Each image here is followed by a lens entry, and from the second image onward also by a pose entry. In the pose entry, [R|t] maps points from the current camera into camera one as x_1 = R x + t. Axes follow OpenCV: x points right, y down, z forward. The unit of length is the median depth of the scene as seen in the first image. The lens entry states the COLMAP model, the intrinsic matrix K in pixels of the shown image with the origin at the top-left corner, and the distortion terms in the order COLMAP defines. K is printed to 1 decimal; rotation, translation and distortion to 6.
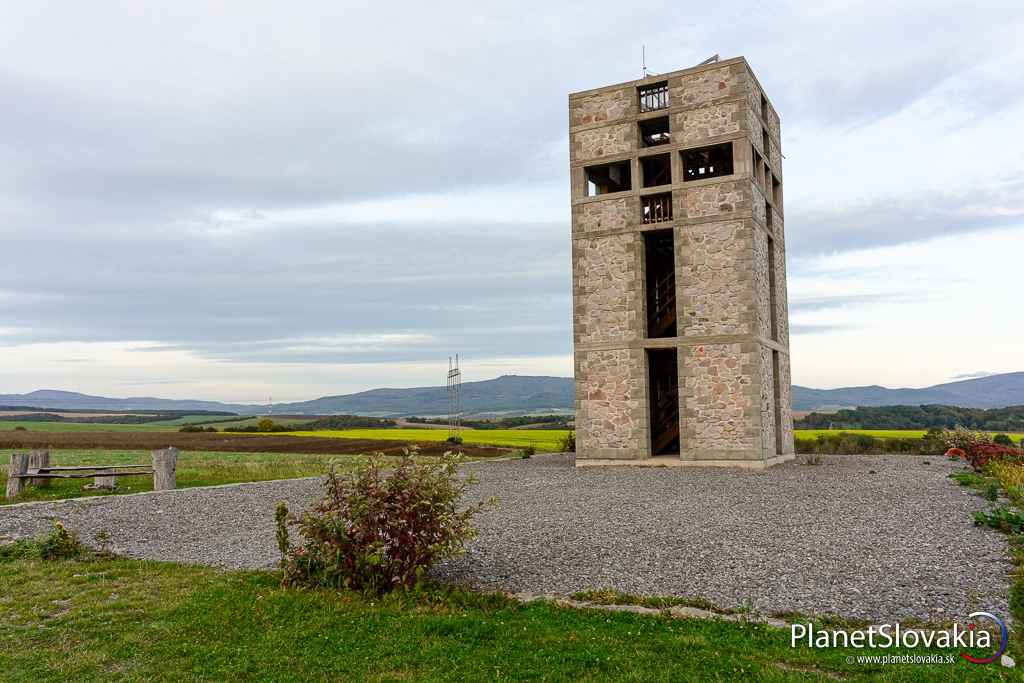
lens RADIAL K [[745.7, 0, 520.5], [0, 745.7, 360.0], [0, 0, 1]] dist [-0.042809, 0.038765]
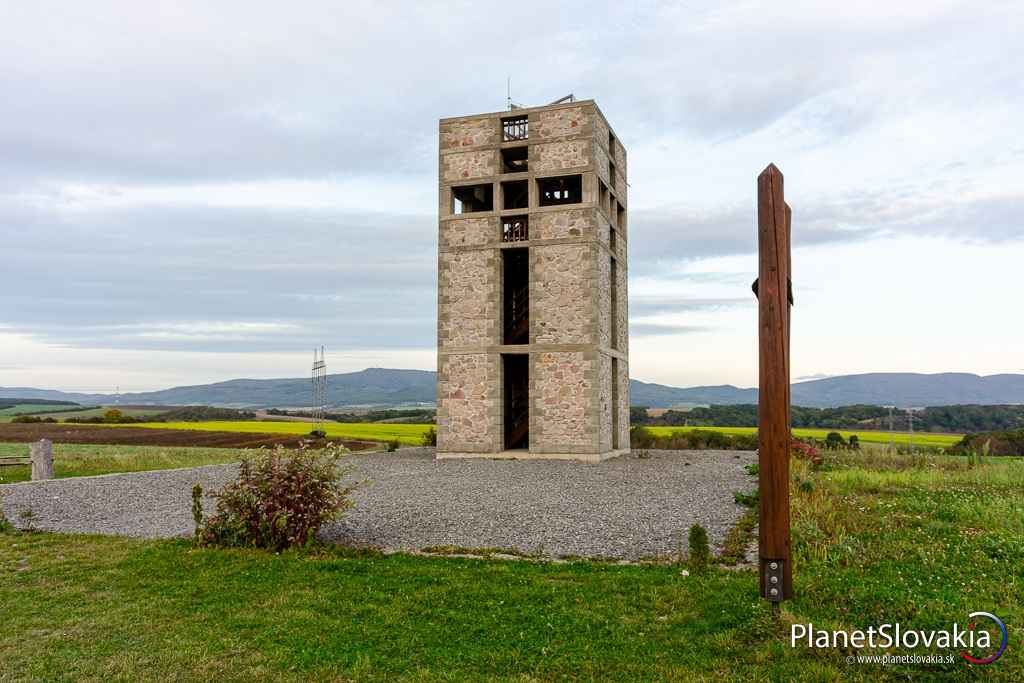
lens RADIAL K [[745.7, 0, 507.0], [0, 745.7, 343.5], [0, 0, 1]] dist [-0.042809, 0.038765]
pose [[0.987135, 0.026230, 0.157721, -0.001007], [-0.023976, 0.999582, -0.016176, -0.012165], [-0.158080, 0.012186, 0.987351, -0.103708]]
